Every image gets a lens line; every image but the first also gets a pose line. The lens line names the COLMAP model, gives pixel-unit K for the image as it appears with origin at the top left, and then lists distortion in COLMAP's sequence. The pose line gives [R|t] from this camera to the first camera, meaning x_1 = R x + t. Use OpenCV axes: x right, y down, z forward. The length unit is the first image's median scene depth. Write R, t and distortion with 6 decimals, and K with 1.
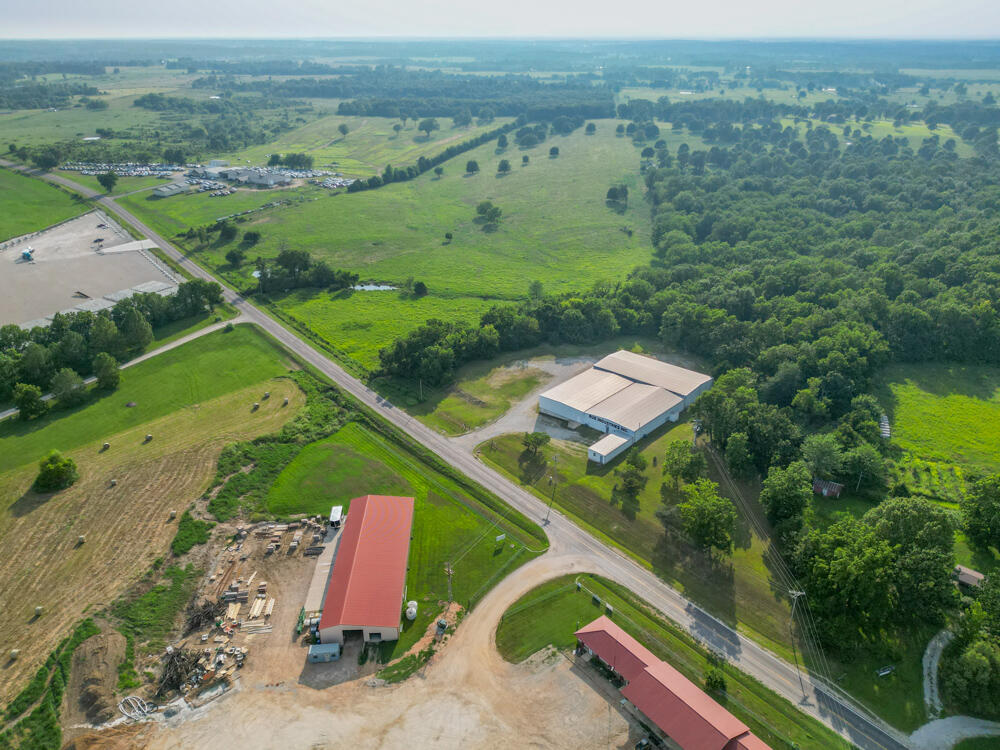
lens RADIAL K [[723.0, 0, 504.2], [0, 723.0, 408.1], [0, 0, 1]] dist [0.056966, -0.066346]
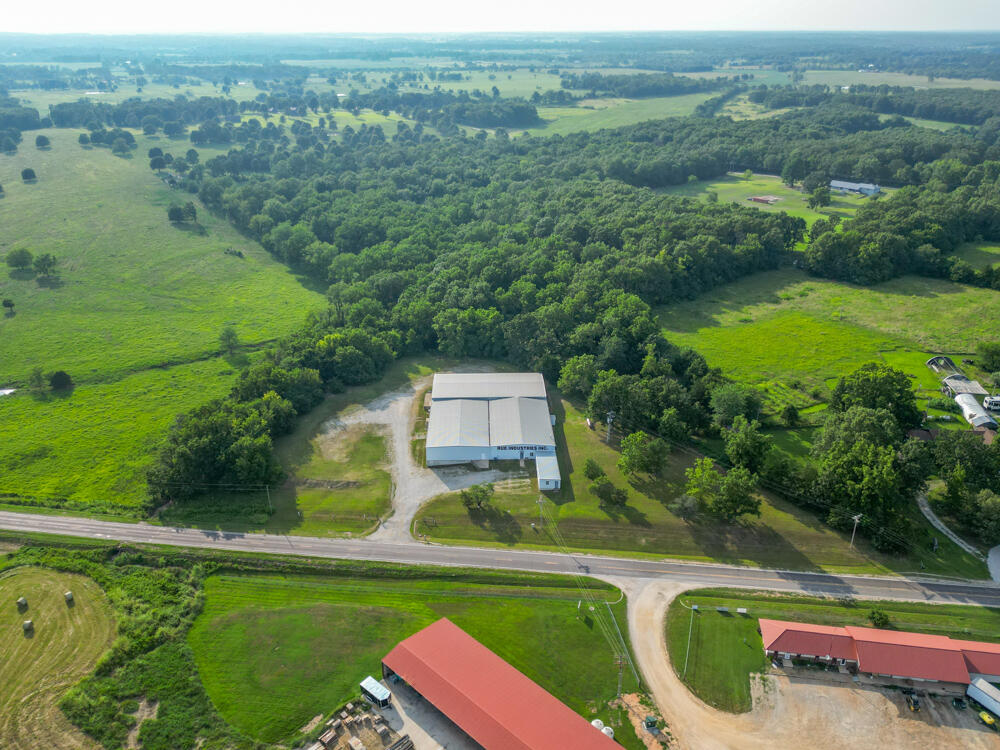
lens RADIAL K [[772.6, 0, 500.0], [0, 772.6, 375.0], [0, 0, 1]] dist [0.058163, -0.059497]
pose [[0.725336, -0.281010, 0.628427, -0.474361], [0.313881, 0.947475, 0.061392, -0.138099], [-0.612671, 0.152722, 0.775442, 0.243706]]
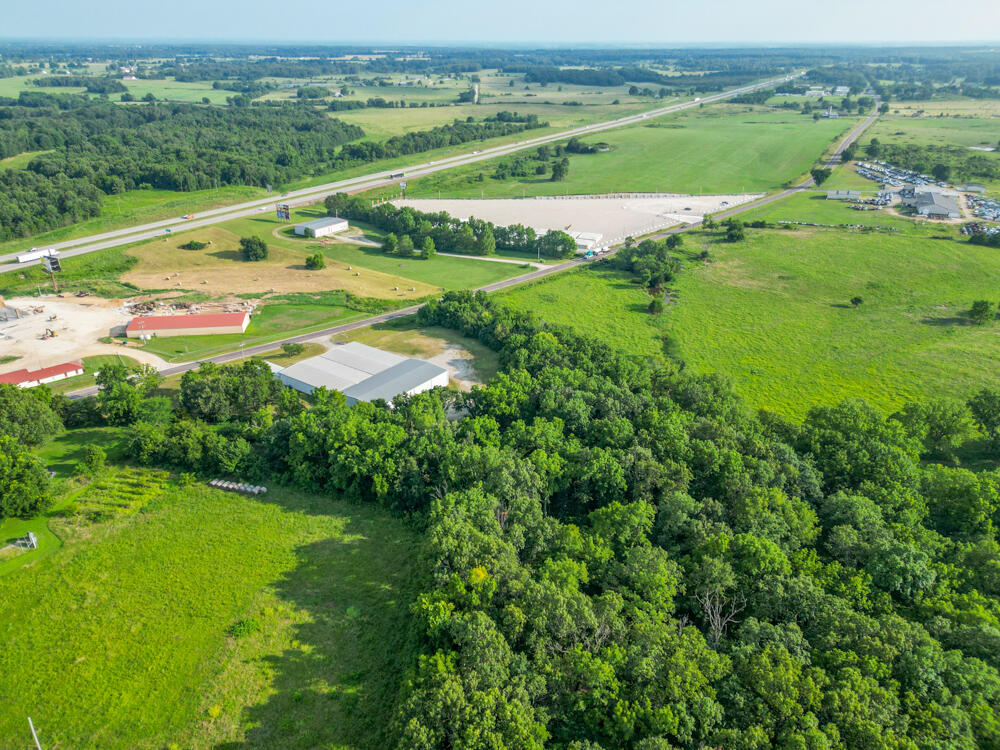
lens RADIAL K [[718.6, 0, 500.0], [0, 718.6, 375.0], [0, 0, 1]] dist [0.042562, -0.056462]
pose [[0.099280, 0.420320, -0.901928, 1.274487], [-0.464588, 0.821127, 0.331525, -0.521097], [0.879944, 0.386111, 0.276797, 0.979924]]
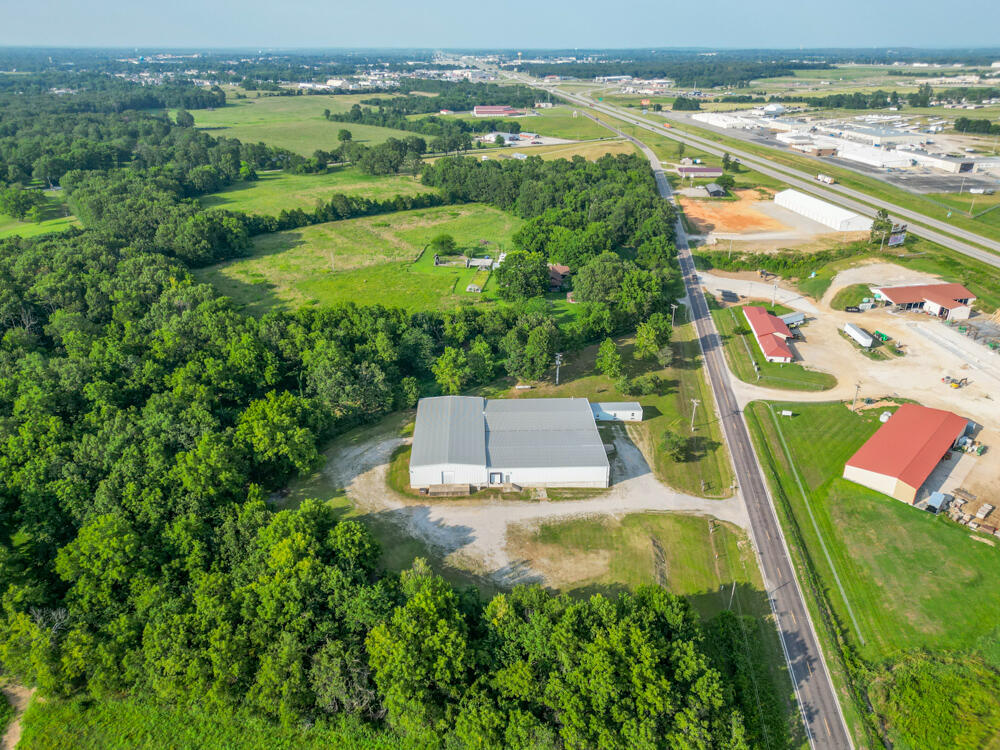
lens RADIAL K [[703.3, 0, 500.0], [0, 703.3, 375.0], [0, 0, 1]] dist [0.050160, -0.048399]
pose [[-0.695337, -0.303231, 0.651581, -0.339554], [0.331676, 0.668909, 0.665245, -0.646013], [-0.637571, 0.678683, -0.364543, 1.377624]]
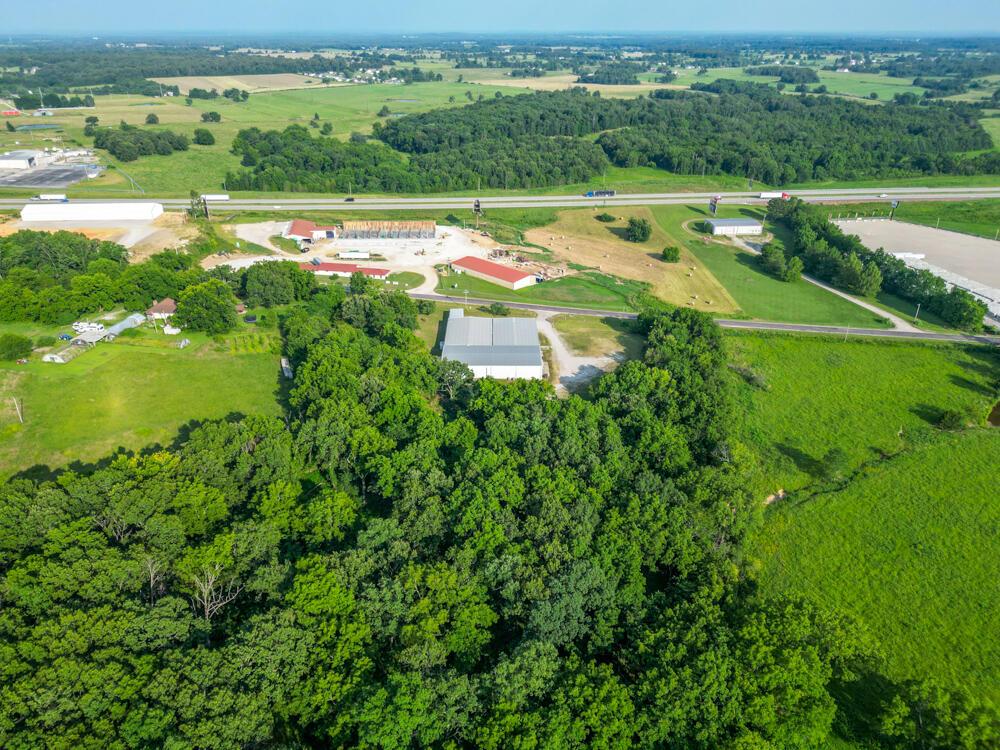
lens RADIAL K [[703.3, 0, 500.0], [0, 703.3, 375.0], [0, 0, 1]] dist [0.050160, -0.048399]
pose [[-0.739756, 0.293281, -0.605597, 0.951095], [-0.312939, 0.646800, 0.695499, -0.864343], [0.595677, 0.704014, -0.386695, 1.642468]]
